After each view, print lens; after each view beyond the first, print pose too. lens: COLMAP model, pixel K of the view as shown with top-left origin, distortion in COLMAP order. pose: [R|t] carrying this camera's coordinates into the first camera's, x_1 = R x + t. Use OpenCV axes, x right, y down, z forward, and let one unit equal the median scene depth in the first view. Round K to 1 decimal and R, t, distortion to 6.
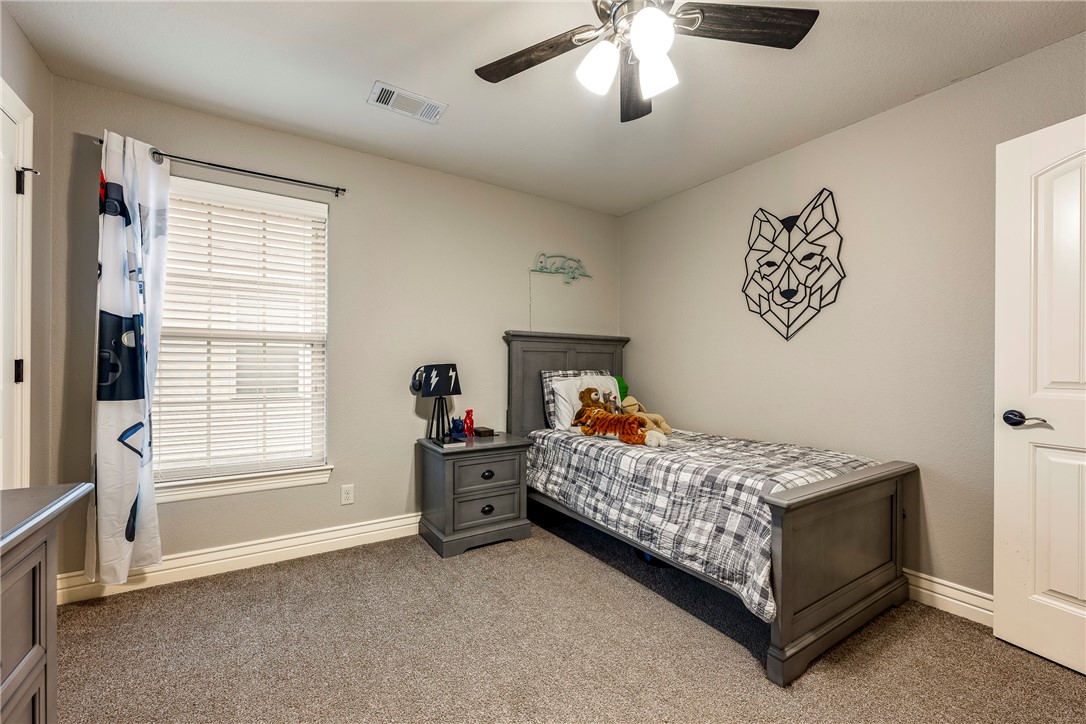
lens RADIAL K [[442.1, 0, 542.2], [0, 442.1, 368.8], [0, 0, 1]] dist [-0.000130, 0.000026]
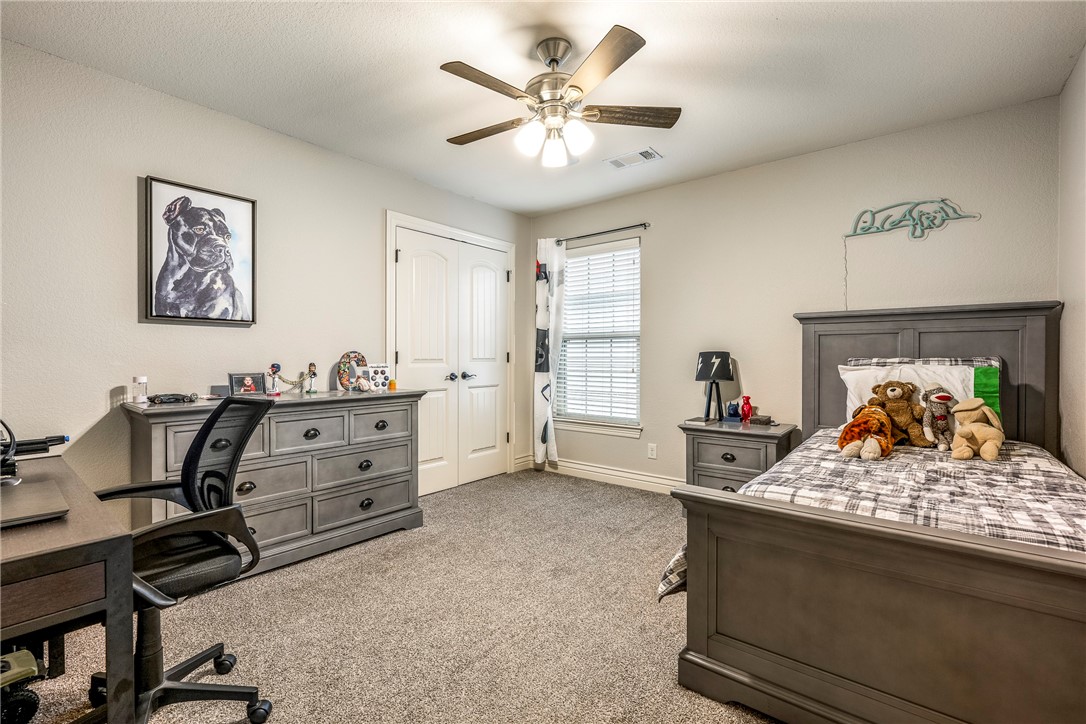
lens RADIAL K [[491.1, 0, 536.8], [0, 491.1, 355.6], [0, 0, 1]] dist [-0.000456, 0.000004]
pose [[0.306869, -0.005072, -0.951738, 0.961648], [-0.000530, 0.999985, -0.005500, 0.007555], [0.951752, 0.002193, 0.306862, 0.246048]]
